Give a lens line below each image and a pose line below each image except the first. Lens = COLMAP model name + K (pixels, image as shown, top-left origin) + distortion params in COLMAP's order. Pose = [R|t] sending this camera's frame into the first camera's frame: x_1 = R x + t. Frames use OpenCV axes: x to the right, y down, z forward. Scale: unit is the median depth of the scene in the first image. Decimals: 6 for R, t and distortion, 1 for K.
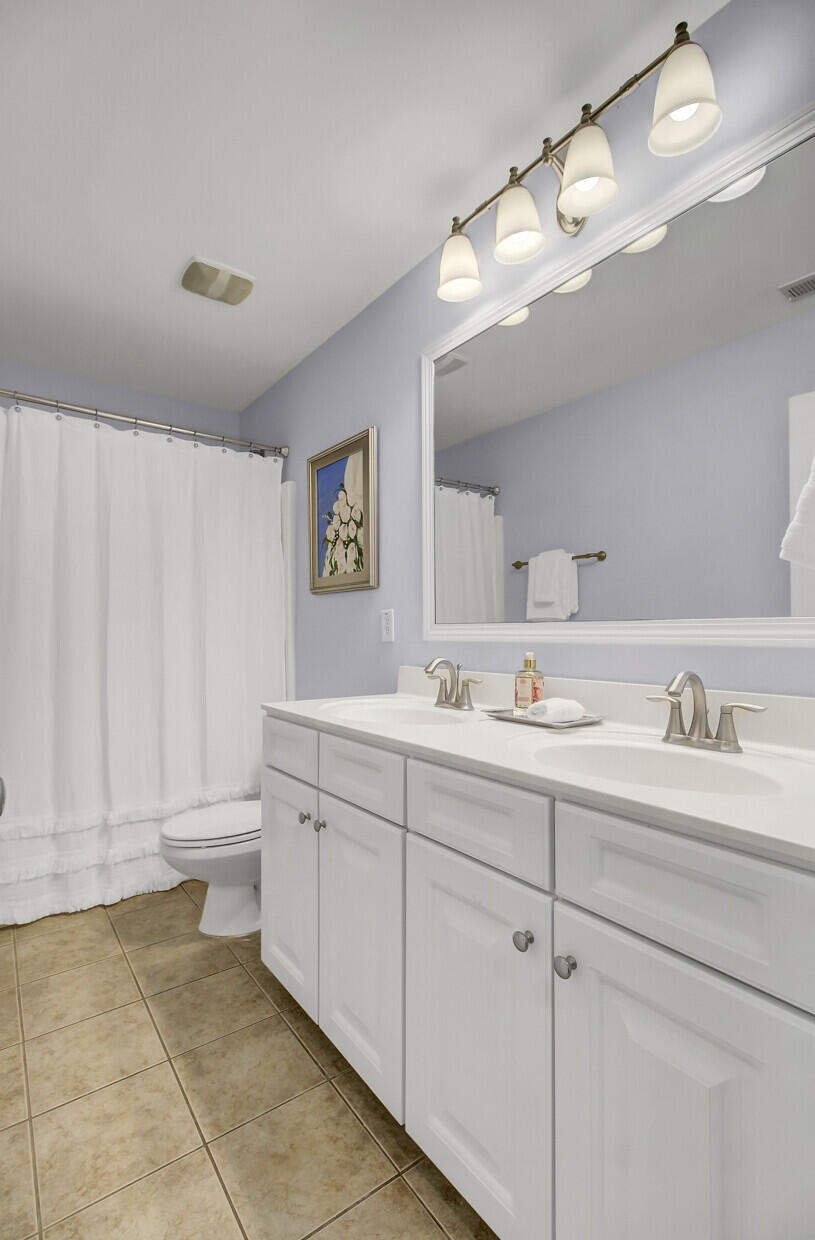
lens RADIAL K [[577.5, 0, 411.8], [0, 577.5, 626.8], [0, 0, 1]] dist [-0.000501, 0.001936]
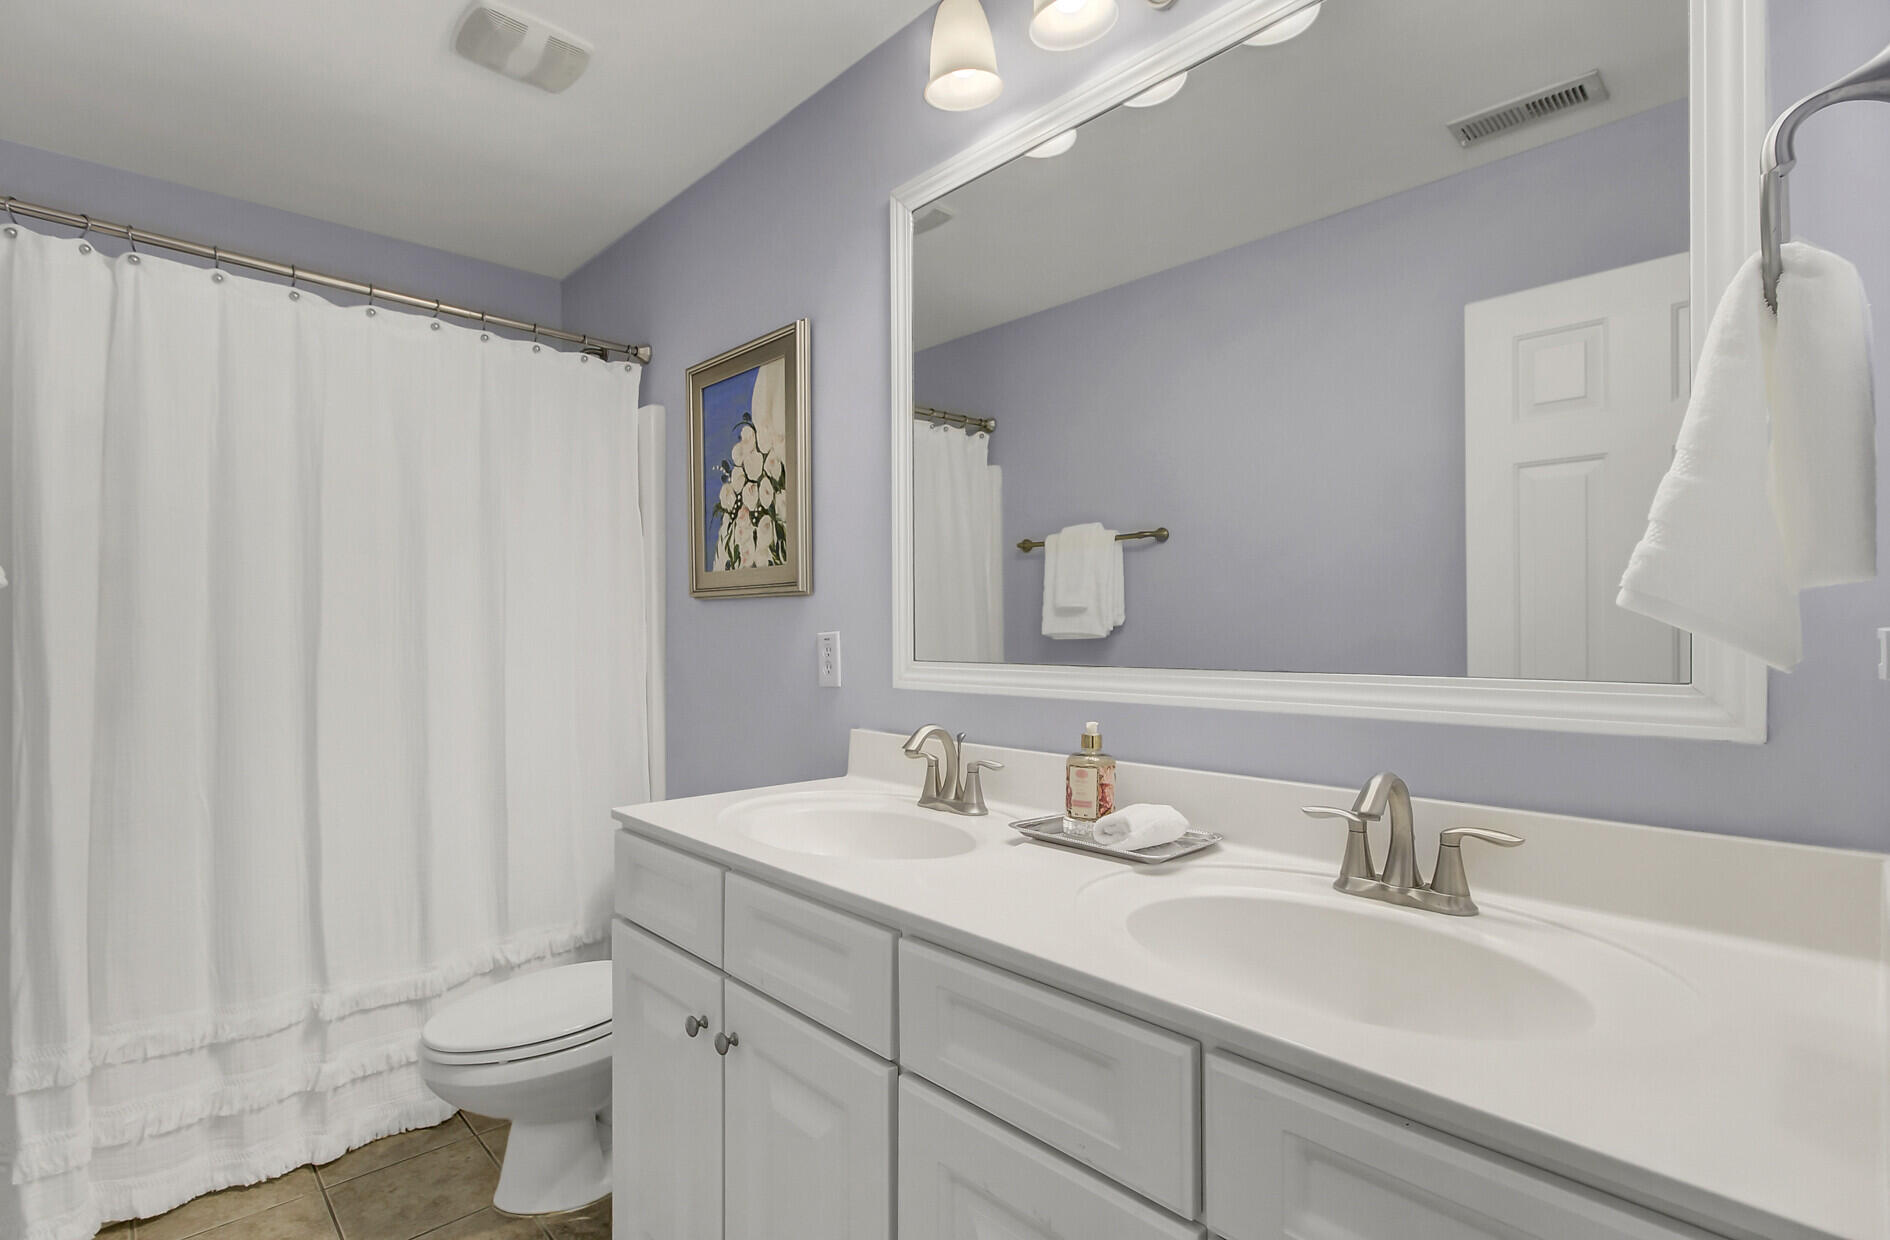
lens RADIAL K [[880.3, 0, 931.9], [0, 880.3, 625.3], [0, 0, 1]] dist [-0.000501, 0.001936]
pose [[0.993216, -0.001438, 0.116275, -0.045379], [0.000408, 0.999960, 0.008885, -0.047141], [-0.116283, -0.008777, 0.993177, 0.105576]]
